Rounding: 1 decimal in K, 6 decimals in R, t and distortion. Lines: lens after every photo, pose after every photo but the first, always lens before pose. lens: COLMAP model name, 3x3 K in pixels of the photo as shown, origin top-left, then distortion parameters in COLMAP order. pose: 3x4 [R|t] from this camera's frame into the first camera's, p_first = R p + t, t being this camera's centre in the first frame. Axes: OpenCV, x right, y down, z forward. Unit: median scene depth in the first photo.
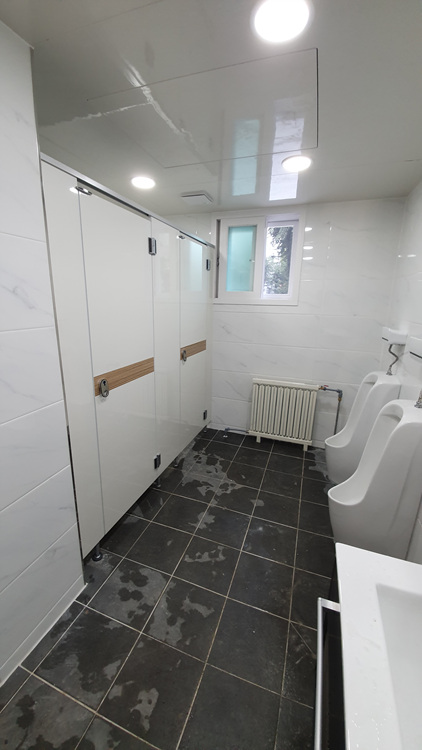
lens RADIAL K [[296.9, 0, 204.4], [0, 296.9, 376.3], [0, 0, 1]] dist [0.016463, -0.019268]
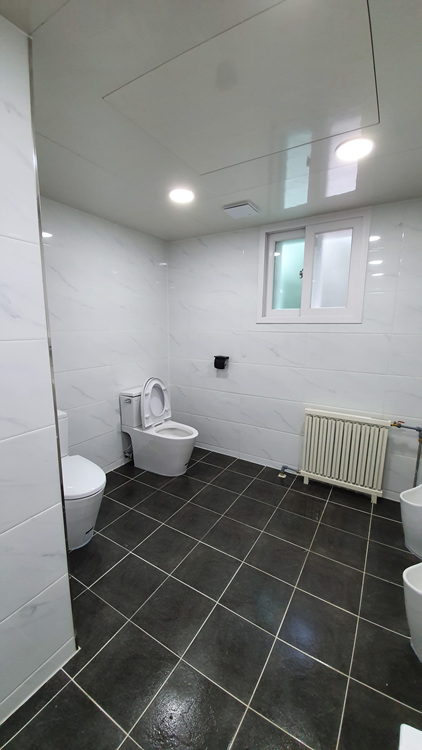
lens RADIAL K [[296.9, 0, 204.4], [0, 296.9, 376.3], [0, 0, 1]] dist [0.016463, -0.019268]
pose [[0.978947, 0.021128, -0.203019, 0.055946], [-0.038677, 0.995810, -0.082864, -0.002623], [0.200418, 0.088971, 0.975662, 0.113010]]
